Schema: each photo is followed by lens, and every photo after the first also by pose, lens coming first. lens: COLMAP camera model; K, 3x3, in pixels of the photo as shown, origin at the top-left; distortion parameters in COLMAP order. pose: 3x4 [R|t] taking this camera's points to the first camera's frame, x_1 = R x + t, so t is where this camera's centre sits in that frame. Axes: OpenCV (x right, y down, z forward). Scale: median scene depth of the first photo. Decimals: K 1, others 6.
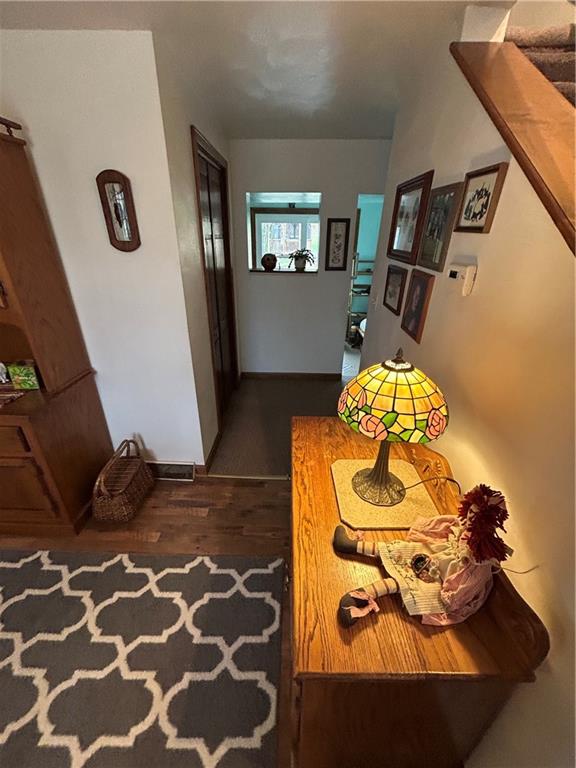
lens RADIAL K [[309.7, 0, 285.8], [0, 309.7, 387.0], [0, 0, 1]] dist [0.001098, 0.000159]
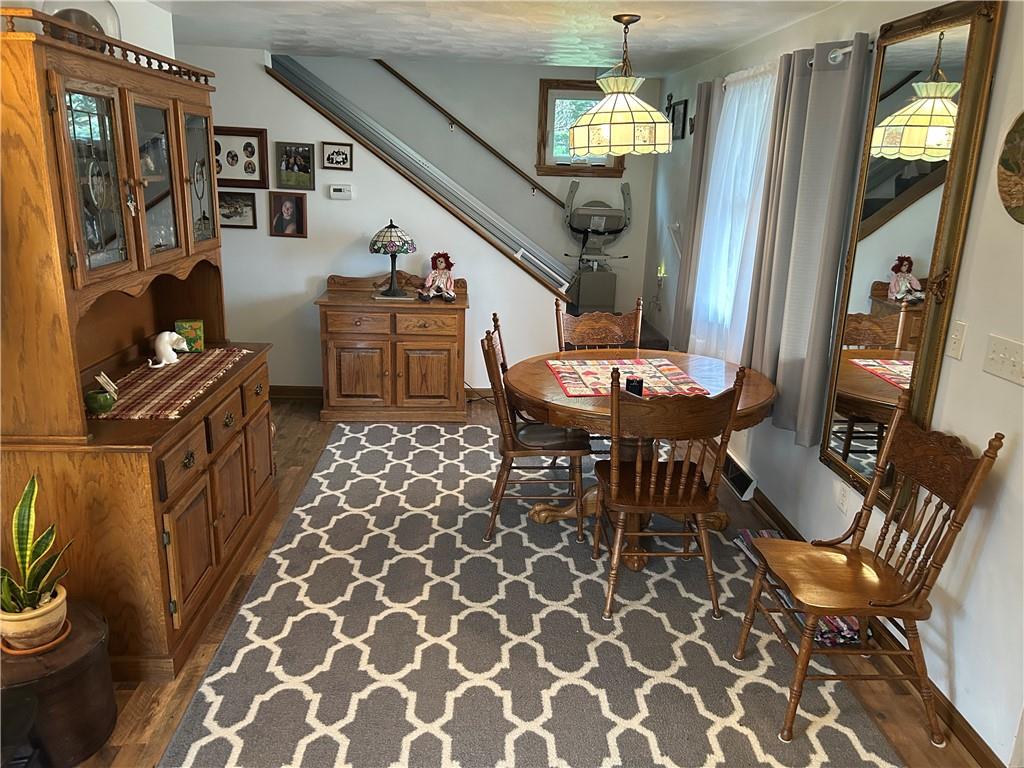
lens RADIAL K [[773.1, 0, 512.3], [0, 773.1, 382.2], [0, 0, 1]] dist [0.054293, -0.058965]
pose [[-0.083848, -0.274748, 0.957853, -3.788470], [0.426981, 0.858618, 0.283660, -0.193552], [-0.900365, 0.432769, 0.045319, 0.243939]]
